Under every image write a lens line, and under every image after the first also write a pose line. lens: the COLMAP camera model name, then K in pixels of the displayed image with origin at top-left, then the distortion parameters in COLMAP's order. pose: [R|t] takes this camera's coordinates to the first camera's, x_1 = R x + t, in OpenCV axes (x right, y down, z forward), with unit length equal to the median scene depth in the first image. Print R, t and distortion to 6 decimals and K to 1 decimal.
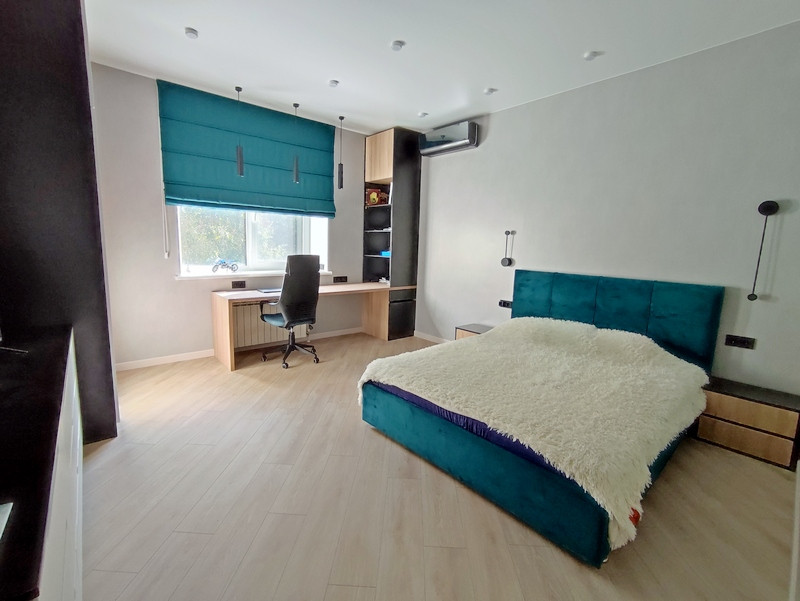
lens RADIAL K [[367.6, 0, 400.6], [0, 367.6, 298.4], [0, 0, 1]] dist [0.002055, 0.000958]
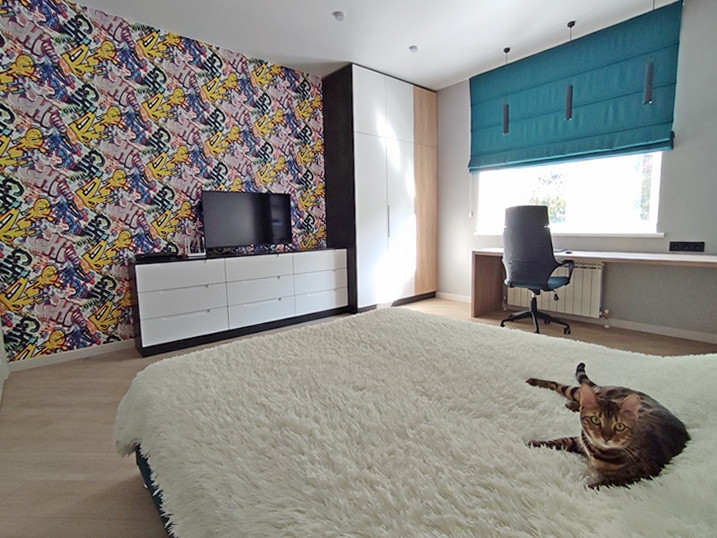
lens RADIAL K [[368.4, 0, 359.8], [0, 368.4, 269.9], [0, 0, 1]] dist [0.004026, 0.001428]
pose [[-0.020726, 0.092235, -0.995522, 0.613896], [-0.129869, 0.987051, 0.094153, -0.000453], [0.991314, 0.131239, -0.008479, 0.627039]]
